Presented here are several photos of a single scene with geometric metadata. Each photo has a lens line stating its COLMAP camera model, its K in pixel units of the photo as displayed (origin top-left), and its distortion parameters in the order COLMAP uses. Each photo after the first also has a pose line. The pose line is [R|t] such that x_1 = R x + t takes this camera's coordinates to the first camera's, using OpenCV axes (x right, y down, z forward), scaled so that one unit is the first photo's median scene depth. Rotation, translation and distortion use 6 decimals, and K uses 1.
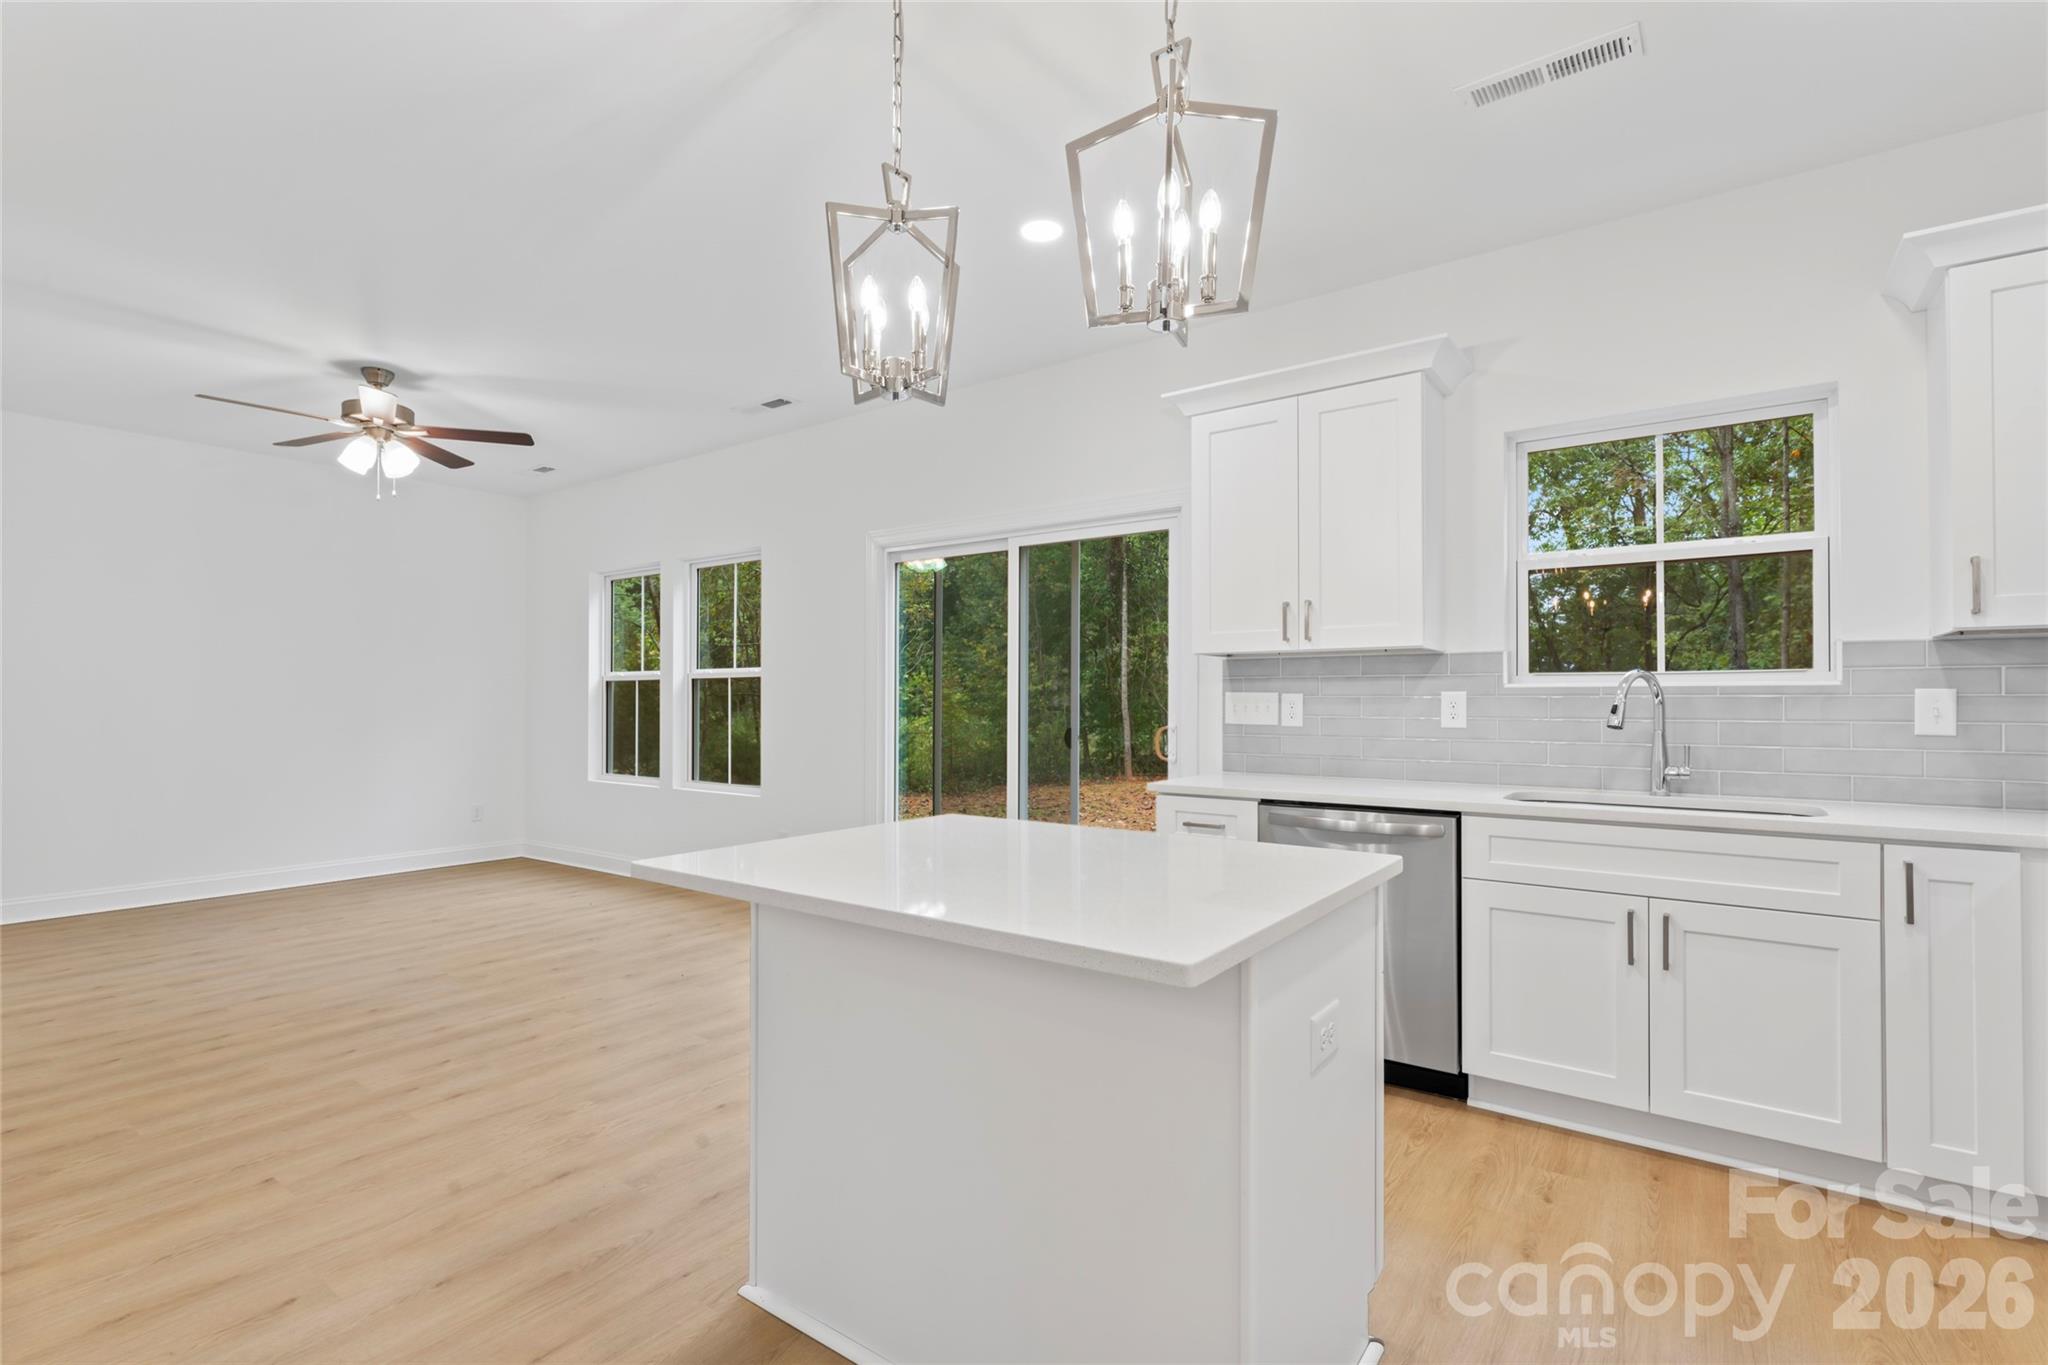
lens RADIAL K [[940.7, 0, 1022.6], [0, 940.7, 691.1], [0, 0, 1]] dist [-0.001215, -0.000165]
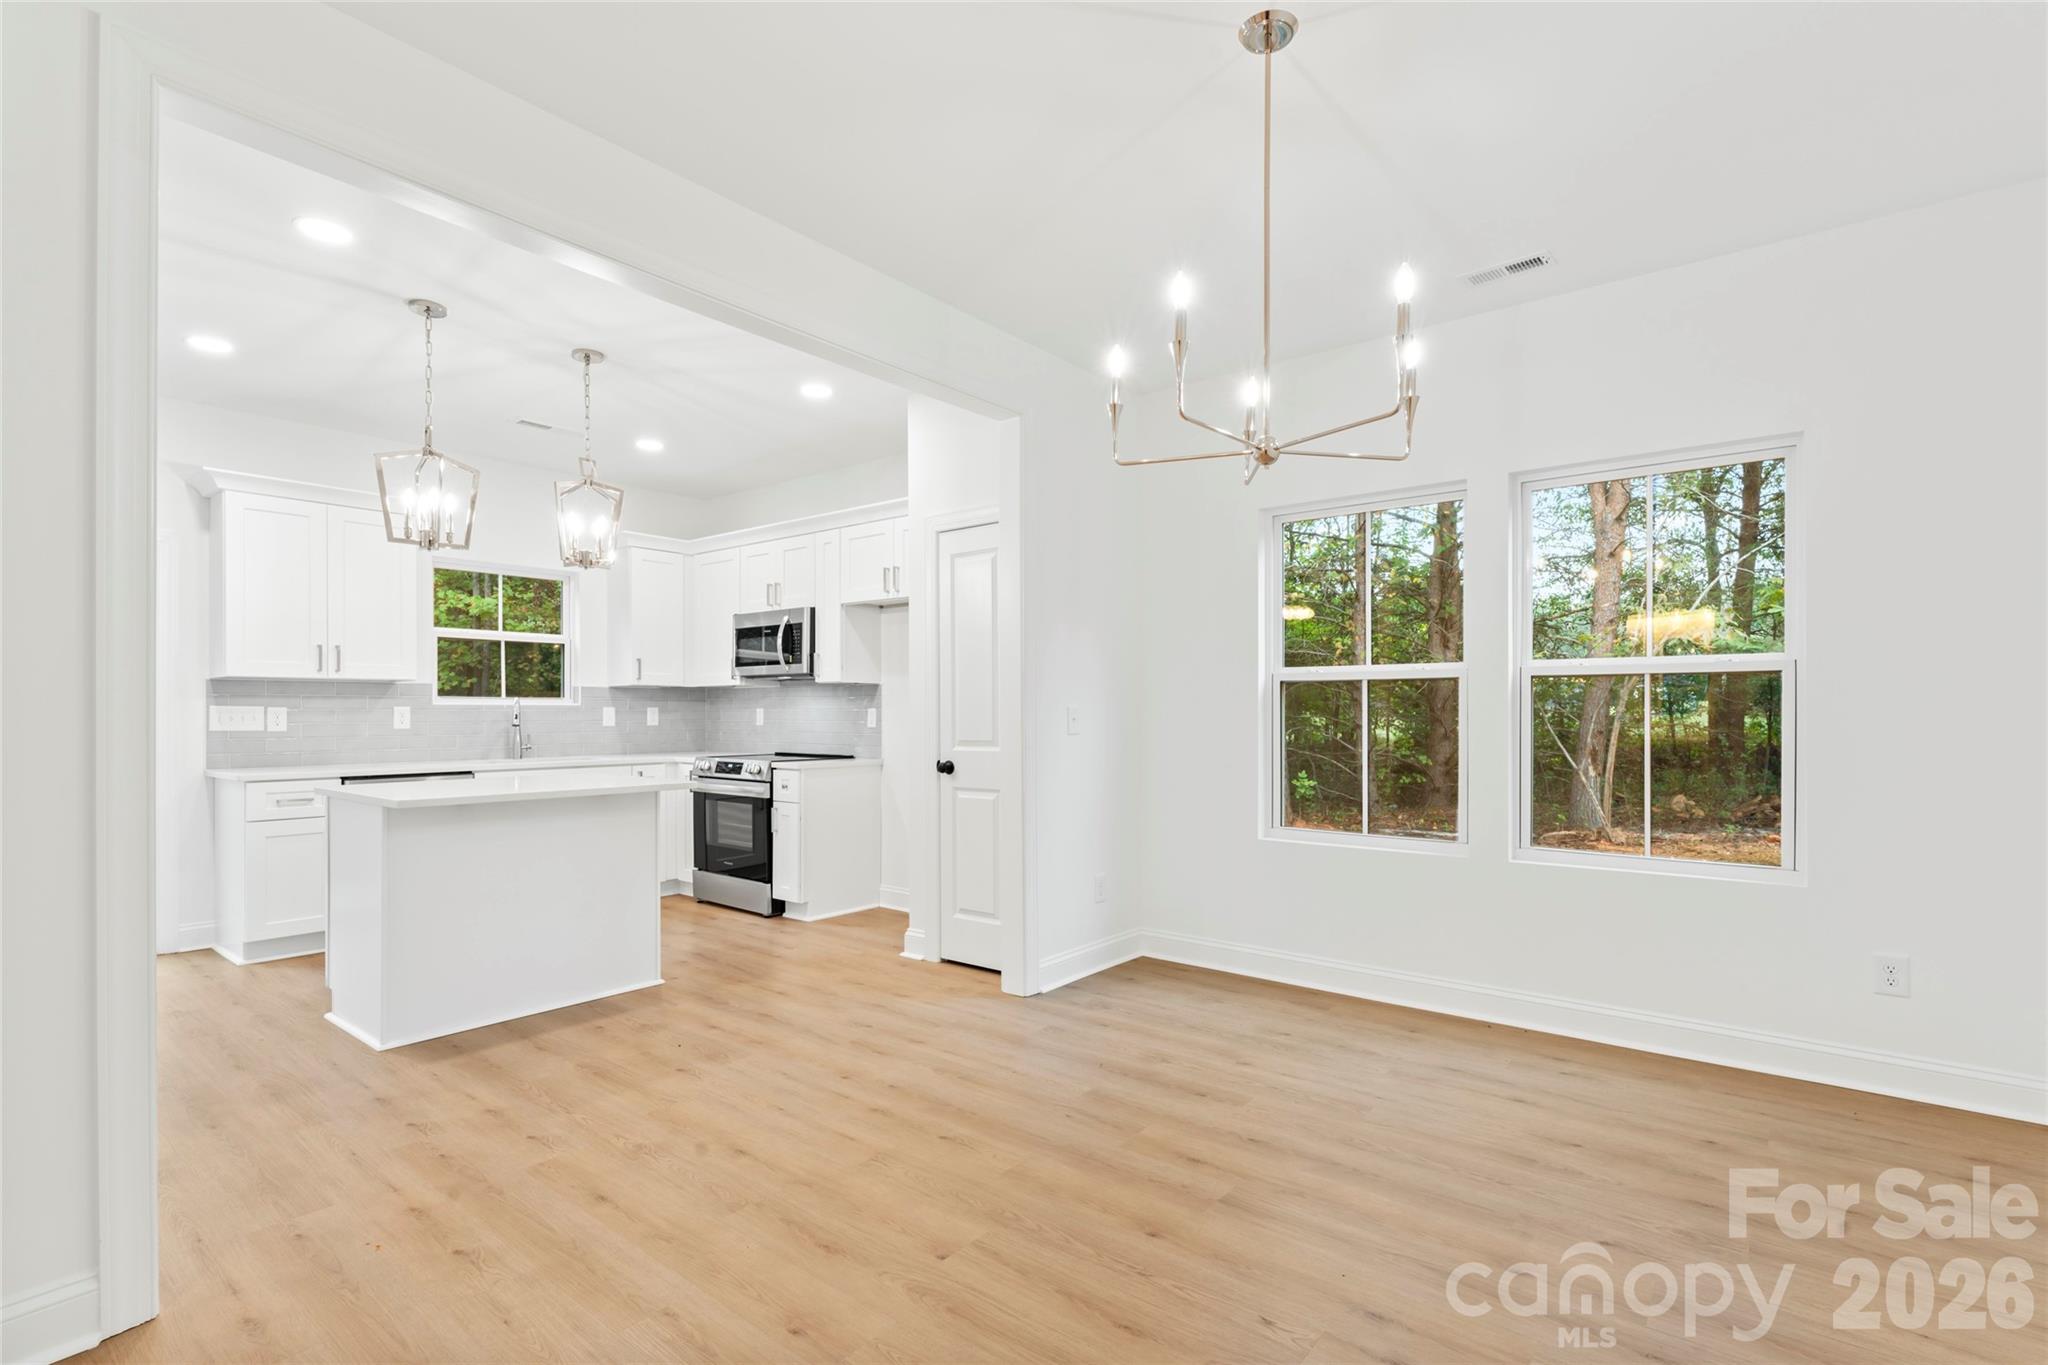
lens RADIAL K [[953.3, 0, 1025.0], [0, 953.3, 709.9], [0, 0, 1]] dist [-0.001932, 0.000258]
pose [[0.042408, 0.003440, 0.999094, -1.142747], [-0.008811, 0.999956, -0.003069, 0.001536], [-0.999062, -0.008673, 0.042436, -0.150086]]
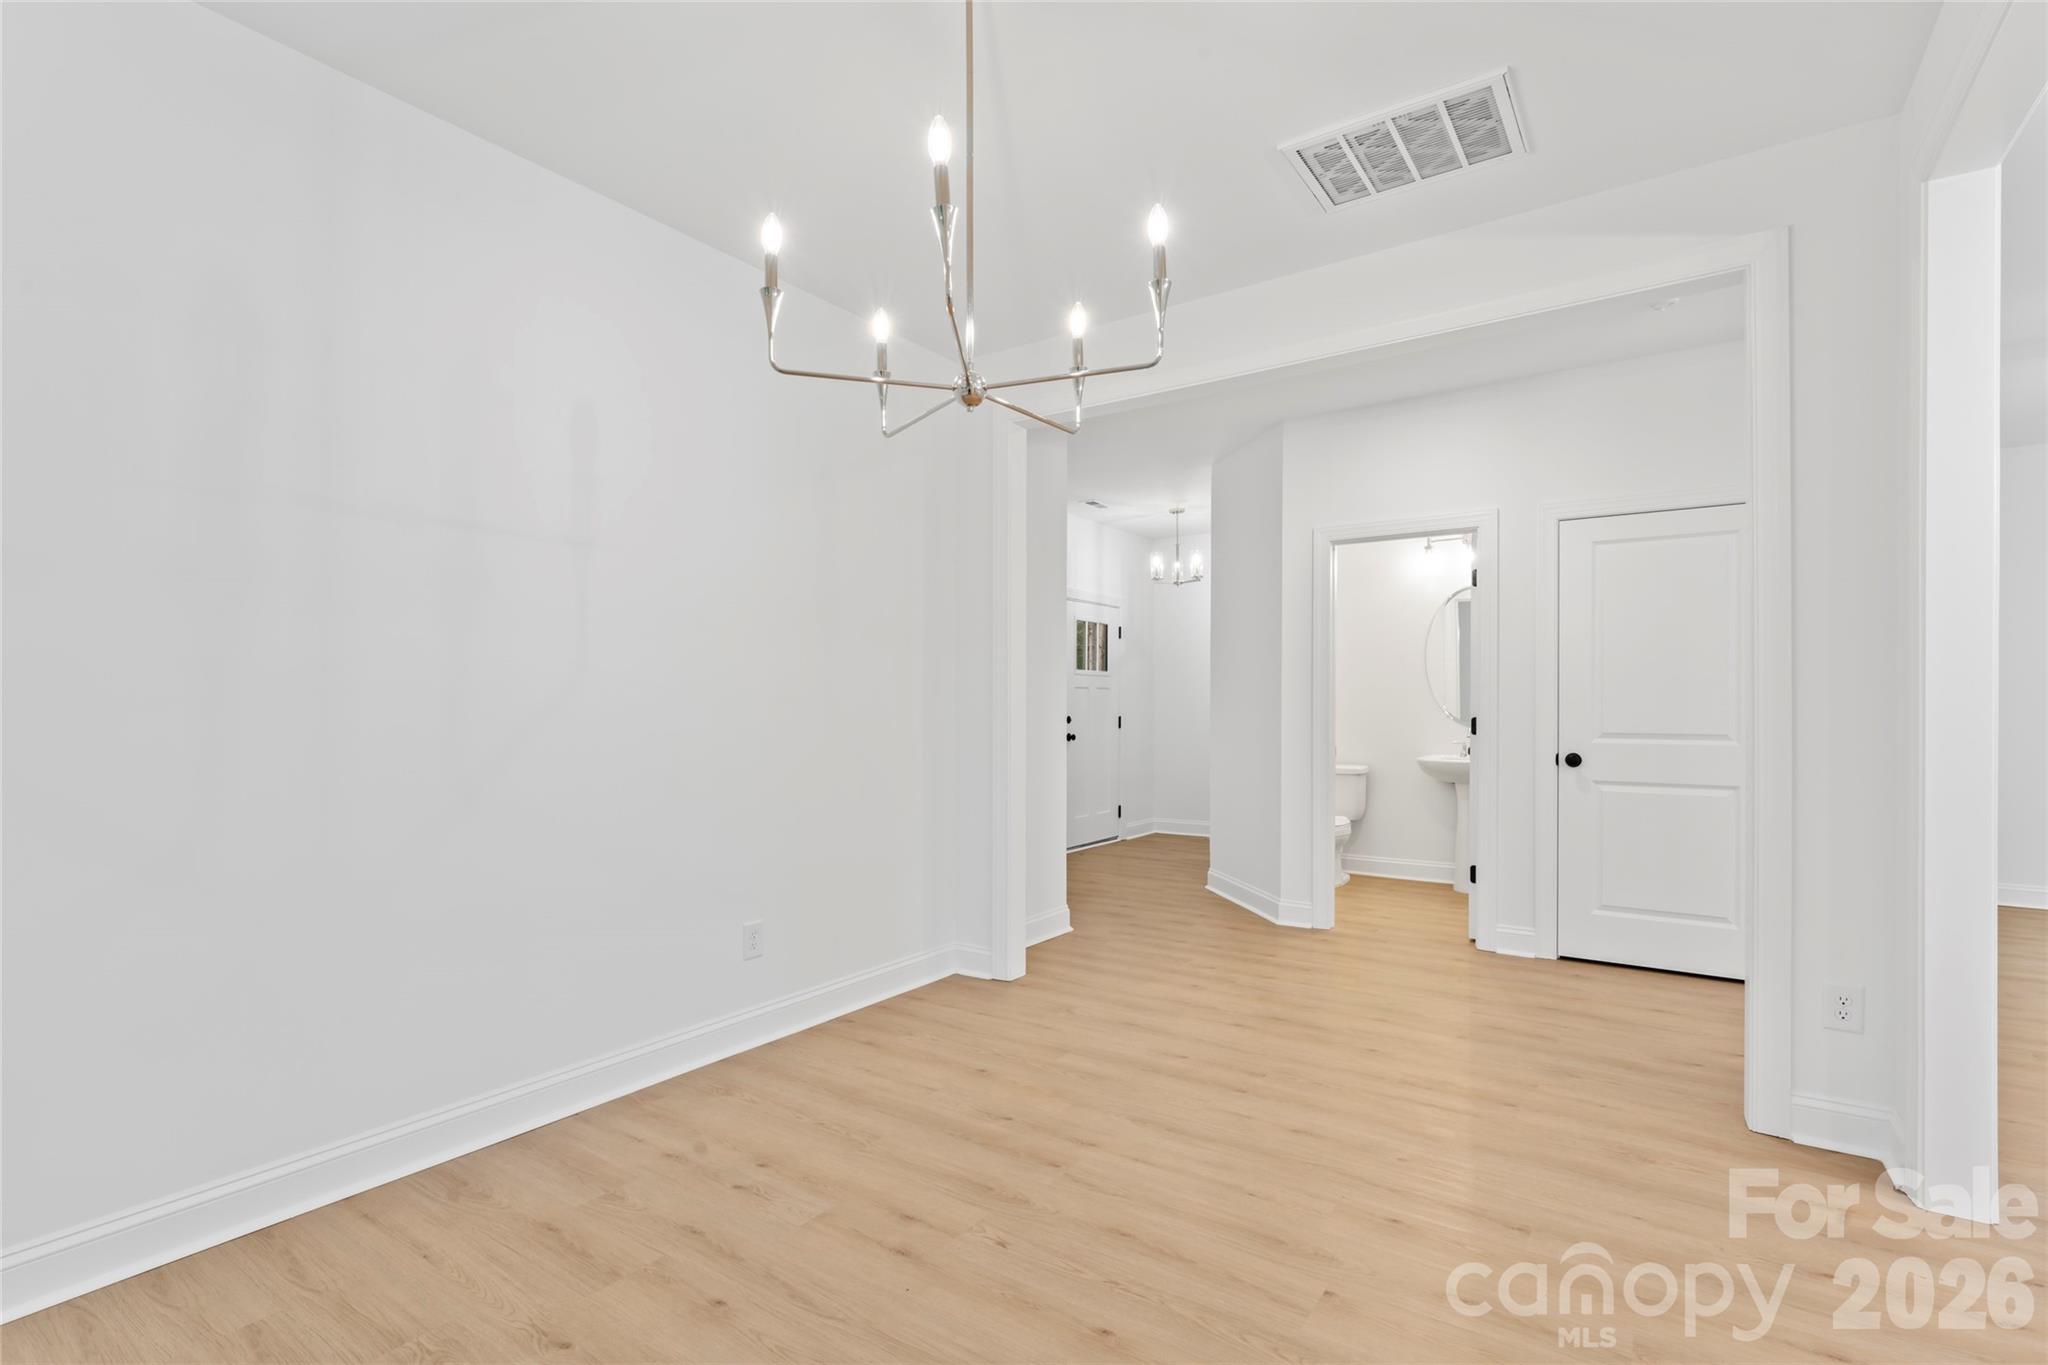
lens RADIAL K [[949.1, 0, 1019.8], [0, 949.1, 703.1], [0, 0, 1]] dist [-0.005803, -0.000474]
pose [[0.022208, -0.000049, -0.999753, 0.051487], [0.008088, 0.999967, 0.000130, -0.003139], [0.999721, -0.008089, 0.022208, -0.270750]]
